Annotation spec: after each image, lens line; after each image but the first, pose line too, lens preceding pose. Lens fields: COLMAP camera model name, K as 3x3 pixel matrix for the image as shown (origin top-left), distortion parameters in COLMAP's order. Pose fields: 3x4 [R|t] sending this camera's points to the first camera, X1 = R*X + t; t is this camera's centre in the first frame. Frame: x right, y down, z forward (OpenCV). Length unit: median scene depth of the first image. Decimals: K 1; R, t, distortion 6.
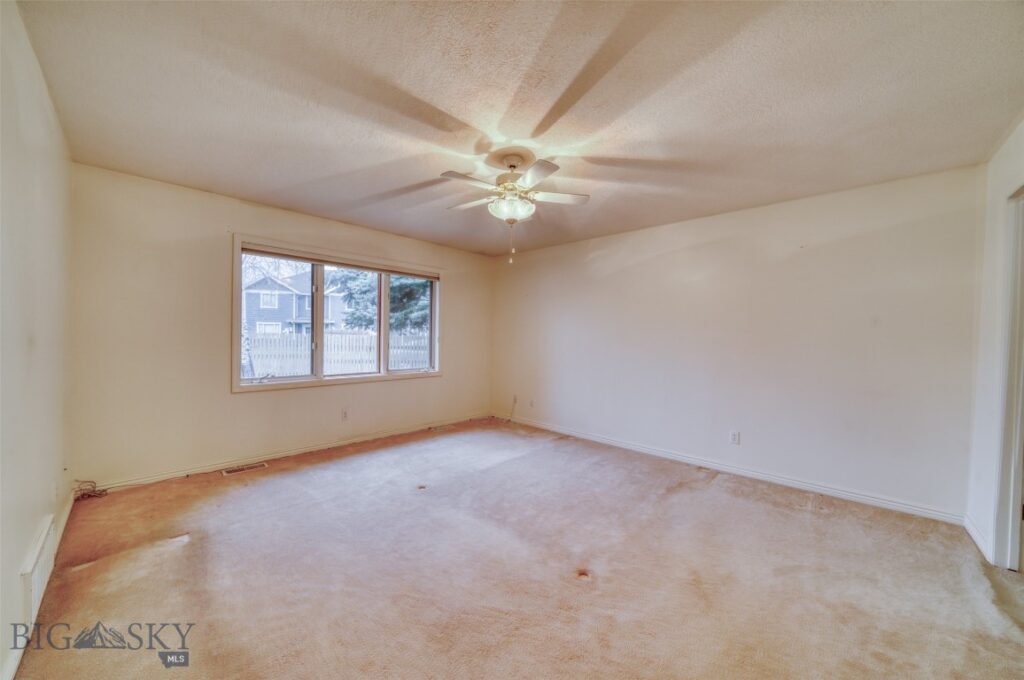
lens RADIAL K [[372.1, 0, 494.7], [0, 372.1, 342.9], [0, 0, 1]] dist [-0.019670, -0.000025]
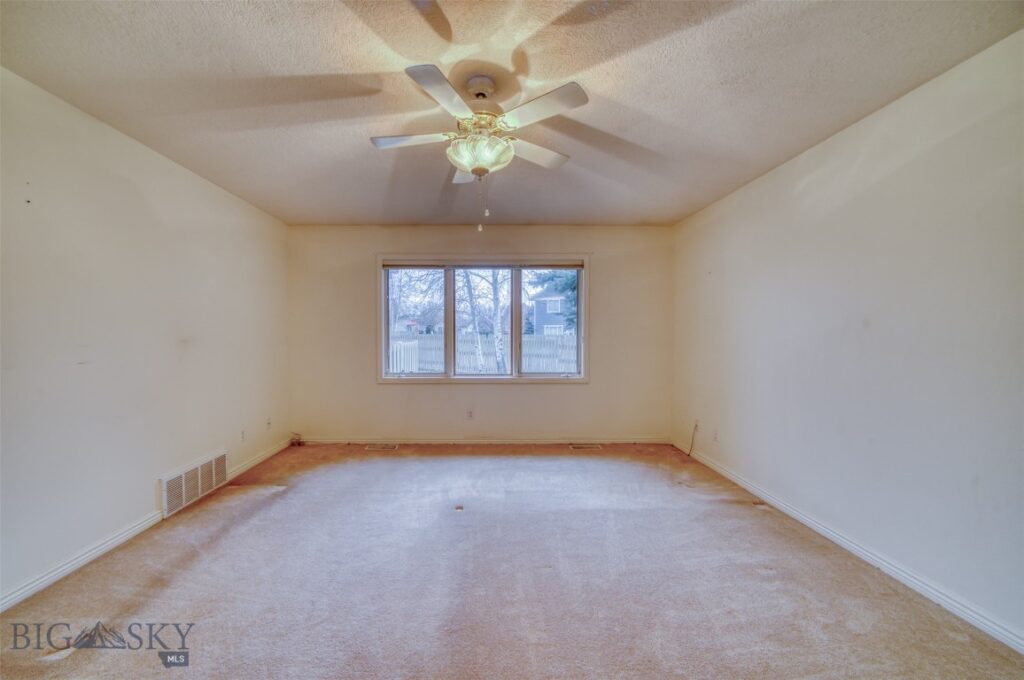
lens RADIAL K [[371.3, 0, 479.2], [0, 371.3, 342.9], [0, 0, 1]] dist [-0.019205, 0.000065]
pose [[0.696185, 0.000145, -0.717863, 0.410516], [-0.001599, 0.999998, -0.001350, 0.000318], [0.717861, 0.002088, 0.696183, 0.373774]]
